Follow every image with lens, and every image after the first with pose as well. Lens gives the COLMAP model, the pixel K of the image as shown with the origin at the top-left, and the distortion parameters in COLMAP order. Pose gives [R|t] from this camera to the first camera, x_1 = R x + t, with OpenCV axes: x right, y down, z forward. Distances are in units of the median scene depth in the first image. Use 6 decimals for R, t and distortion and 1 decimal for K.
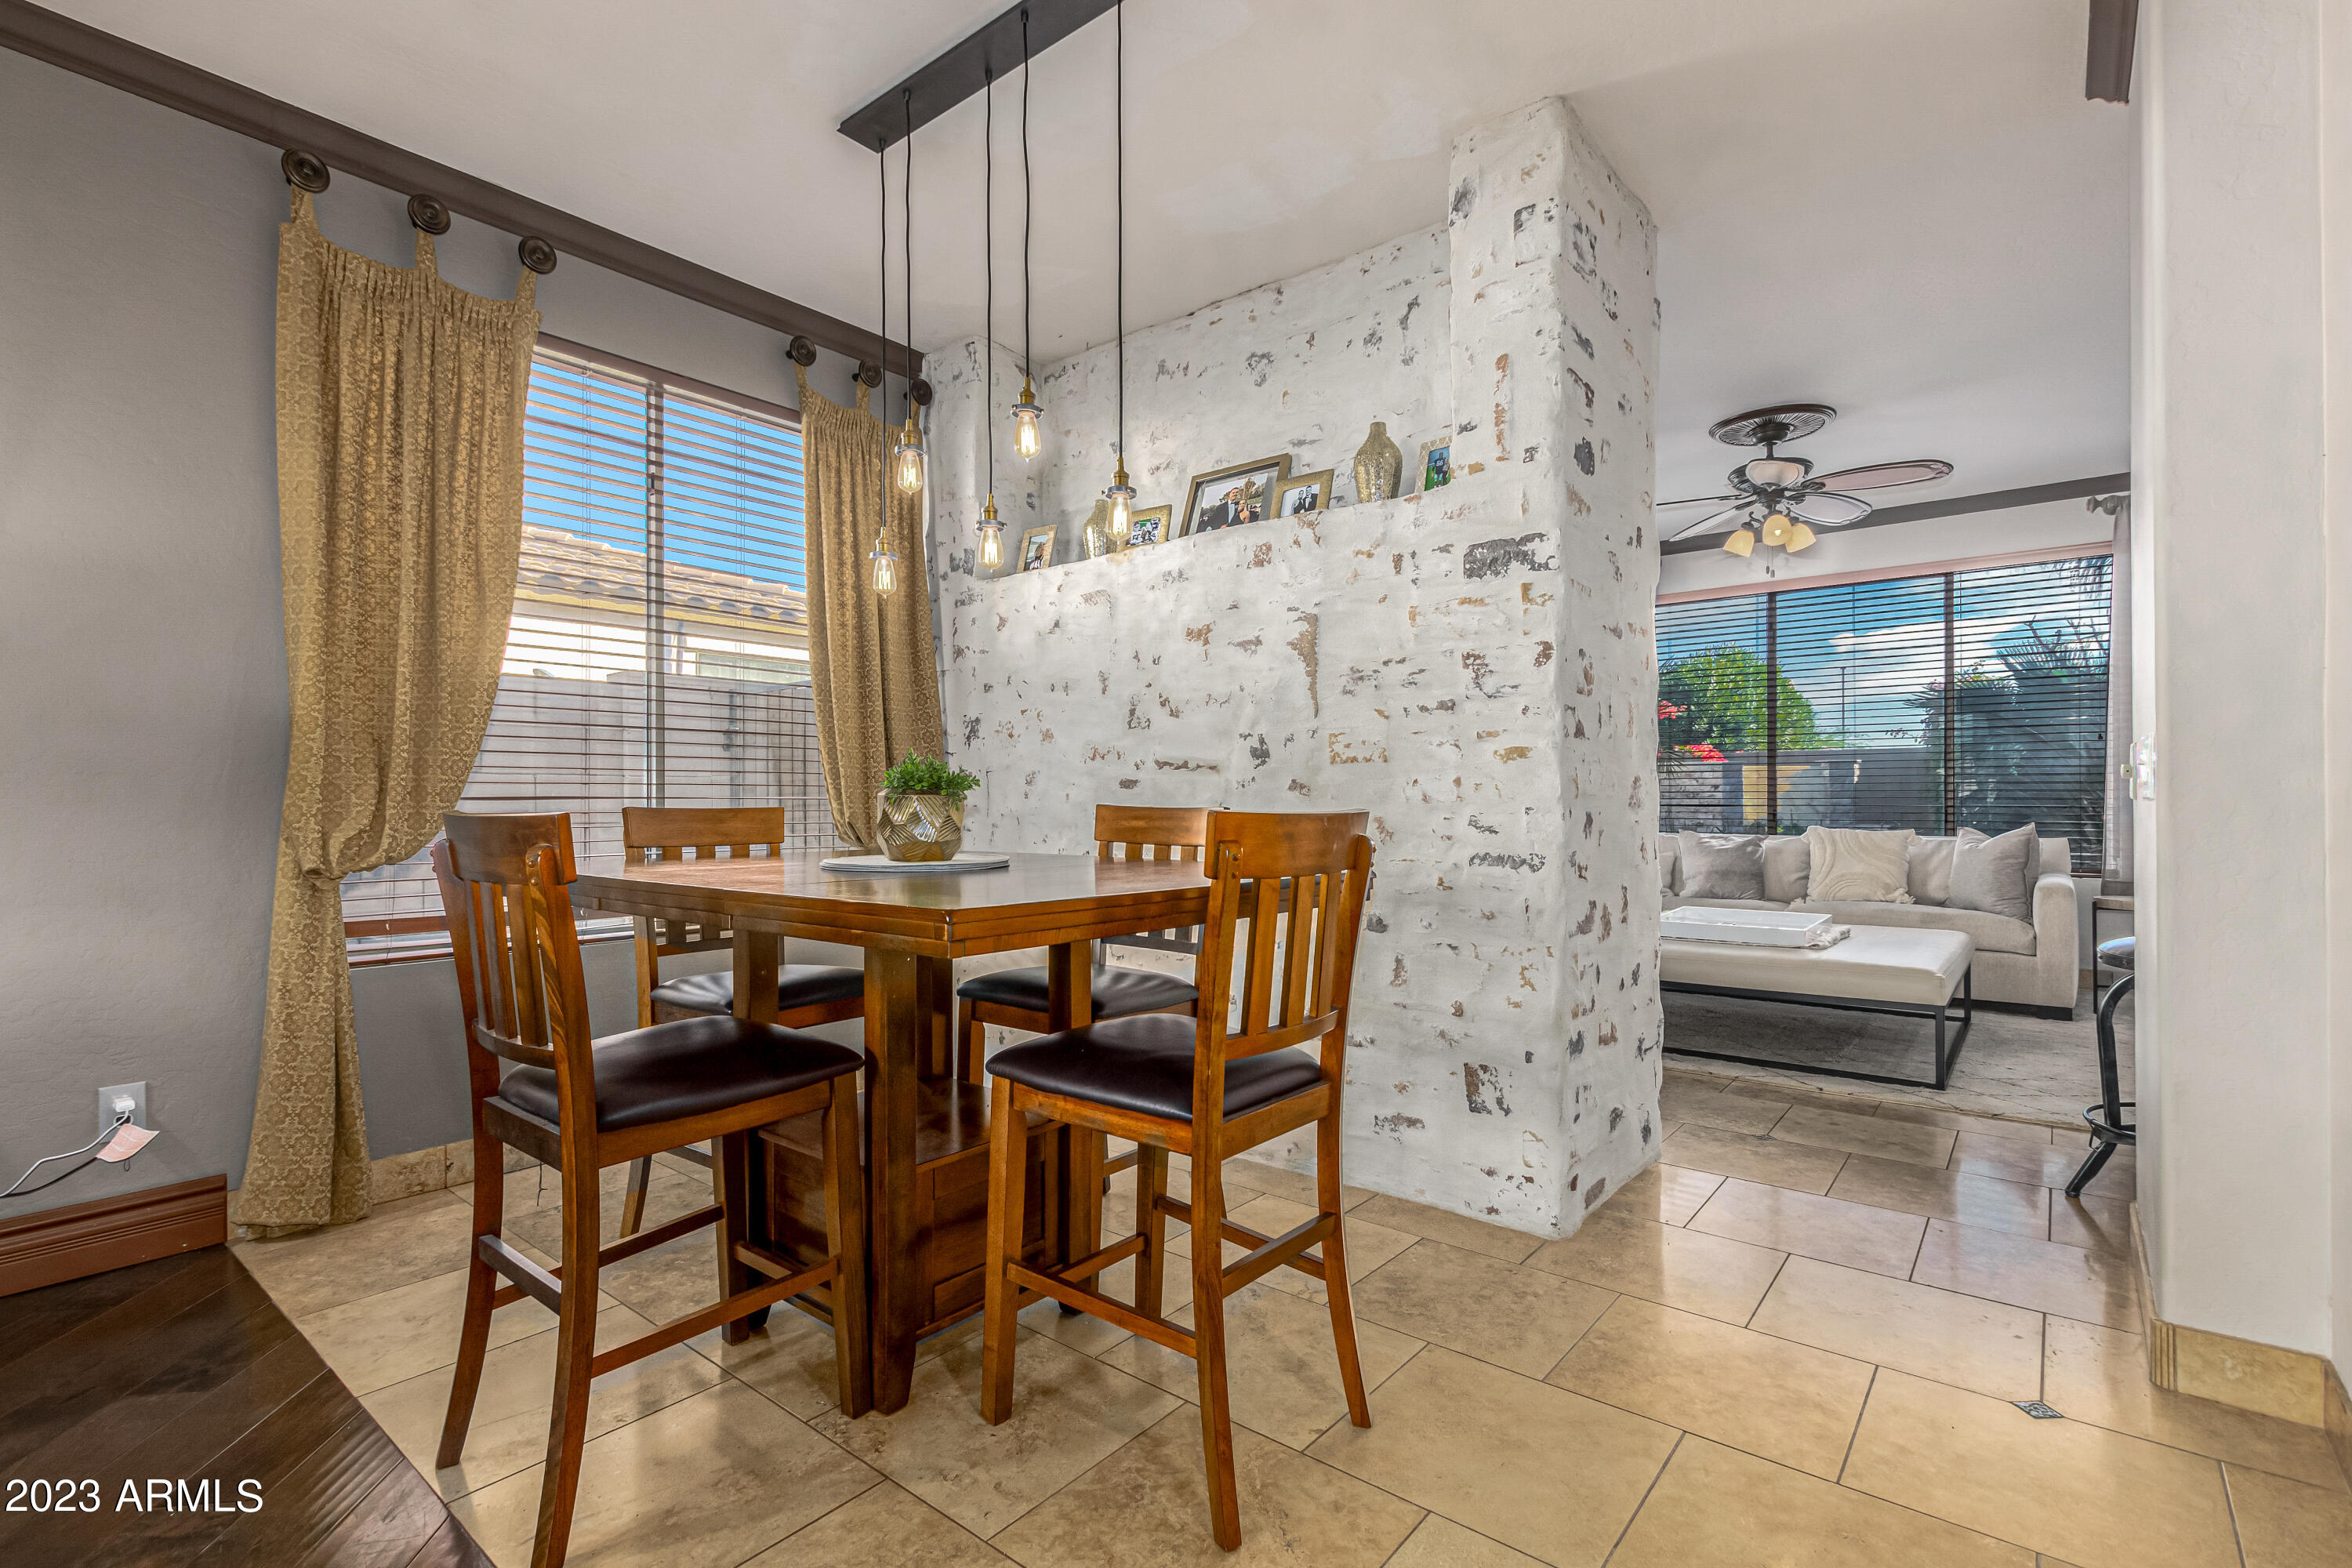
lens RADIAL K [[1092.6, 0, 1183.6], [0, 1092.6, 781.7], [0, 0, 1]] dist [0.002650, 0.001300]
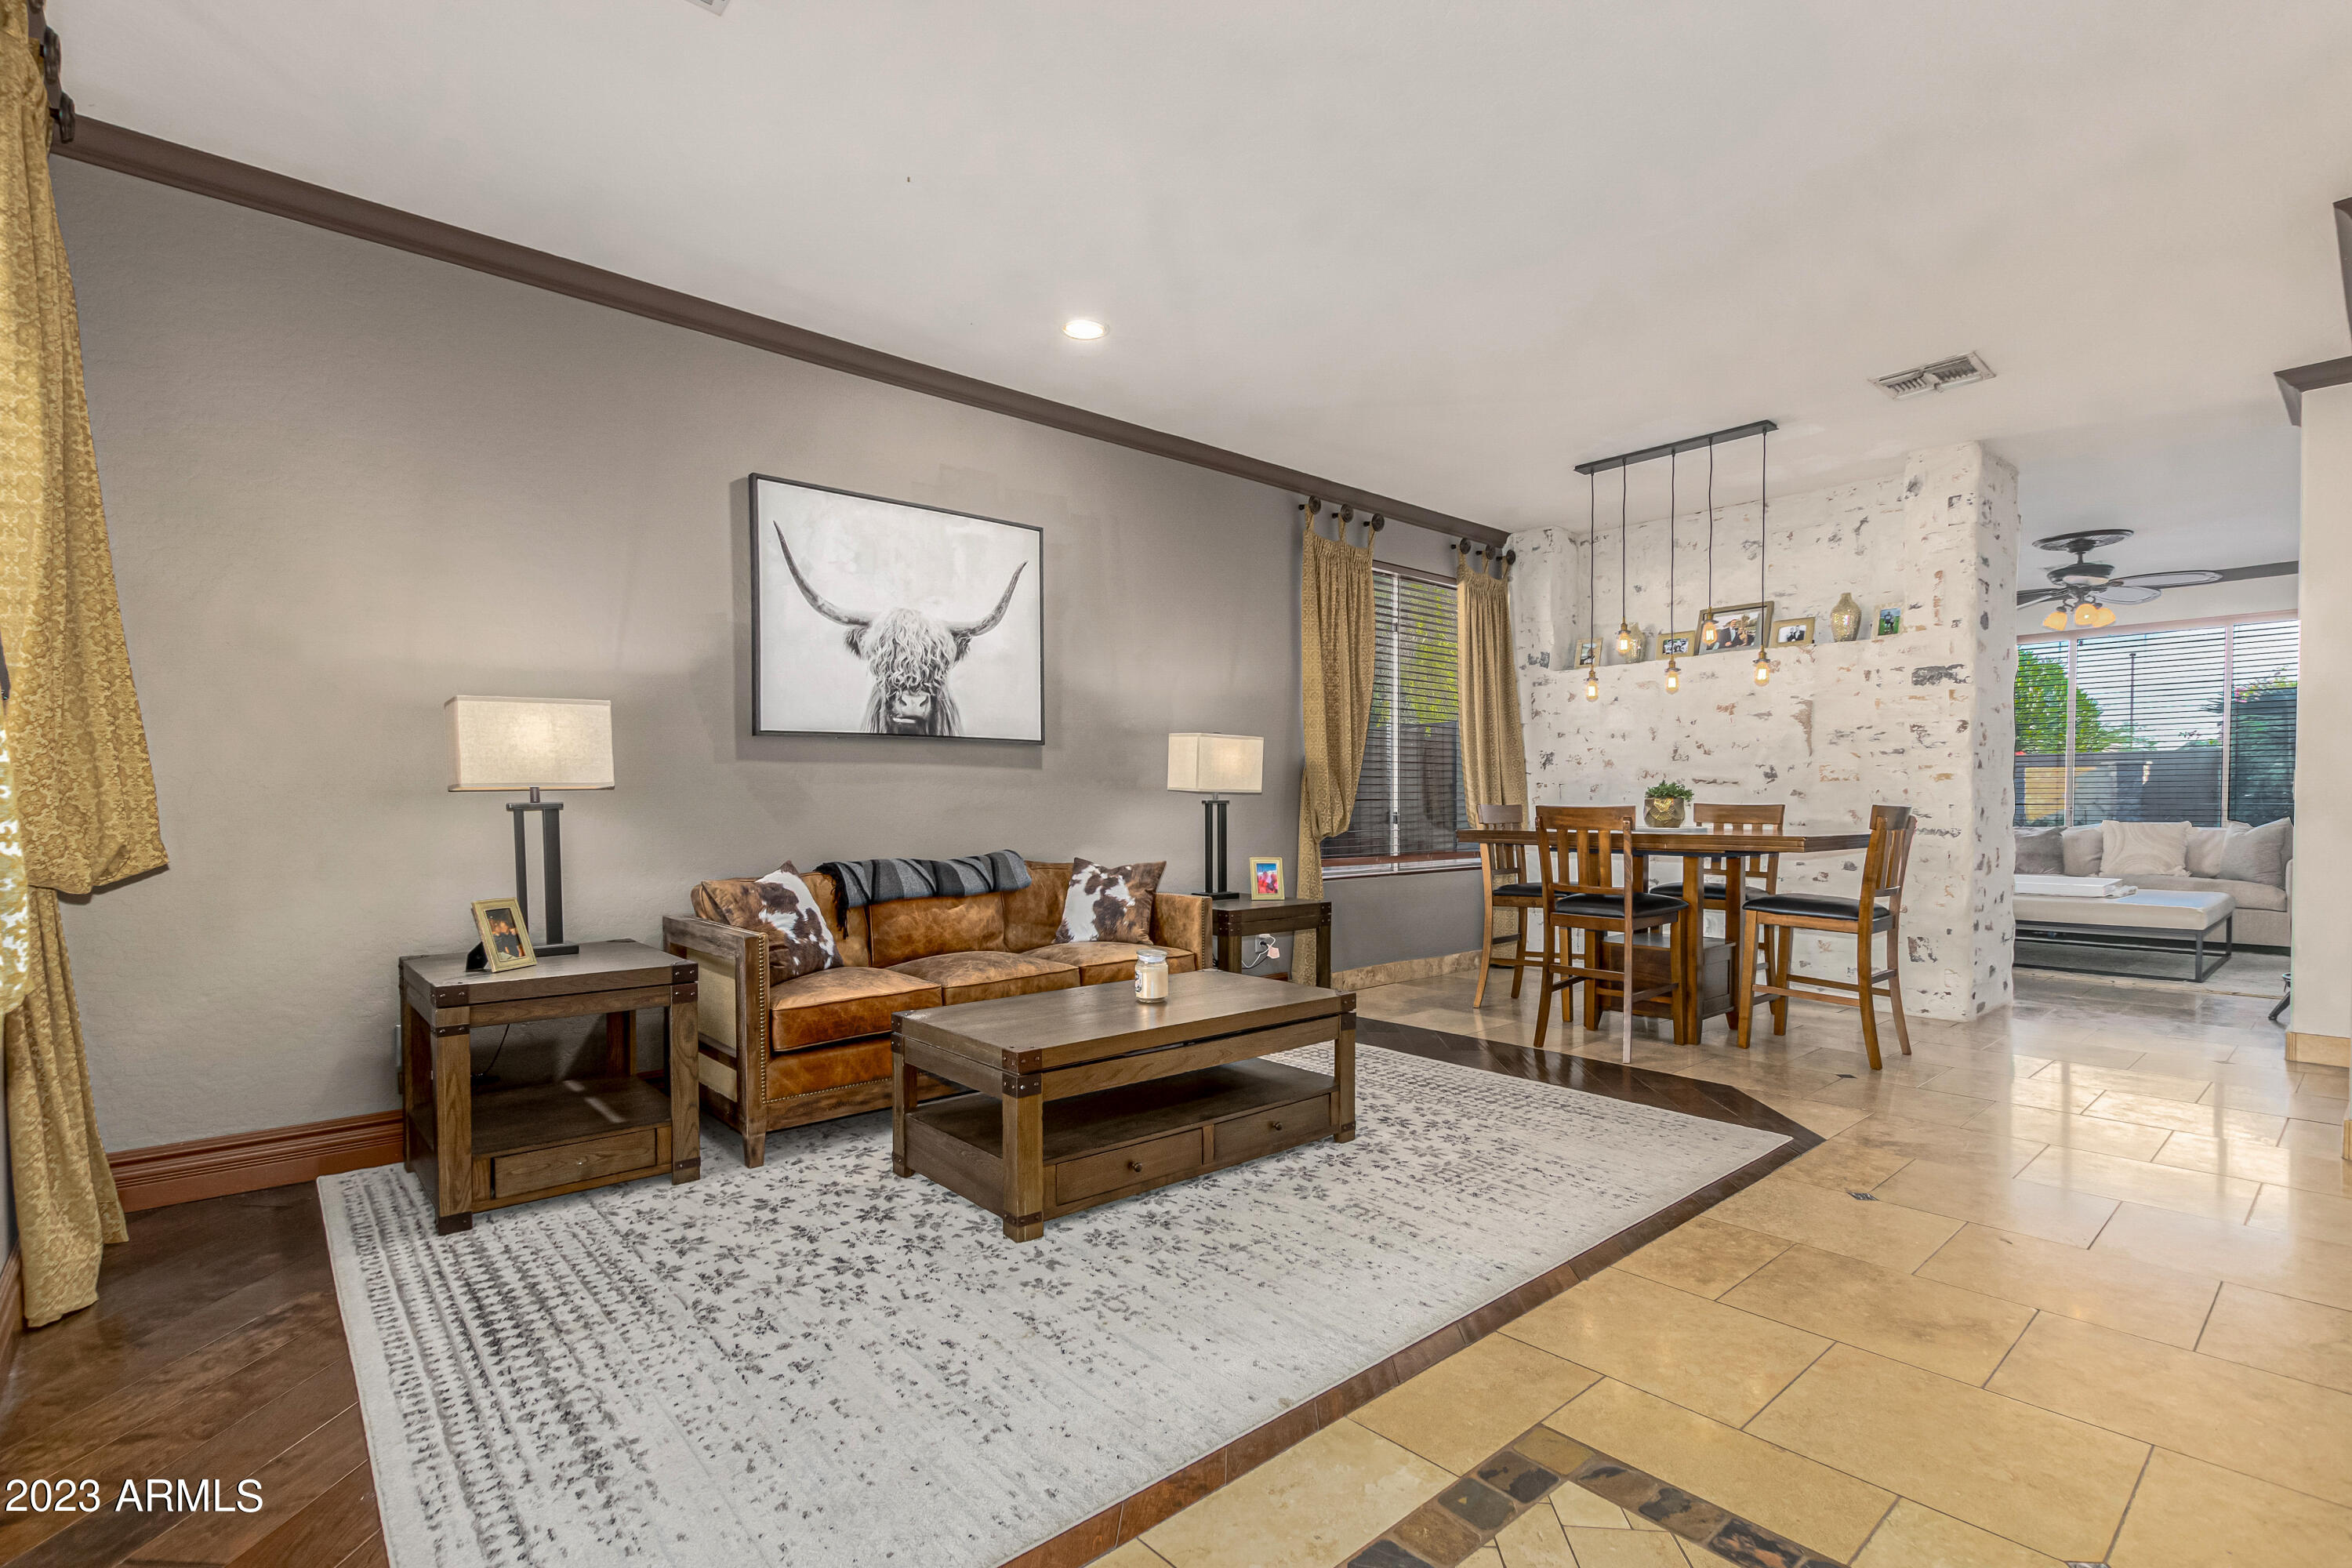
lens RADIAL K [[1093.4, 0, 1168.7], [0, 1093.4, 815.7], [0, 0, 1]] dist [0.002118, -0.000179]
pose [[0.984471, 0.001795, -0.175539, -0.616034], [0.003483, 0.999551, 0.029757, -0.017025], [0.175513, -0.029907, 0.984023, -1.005568]]
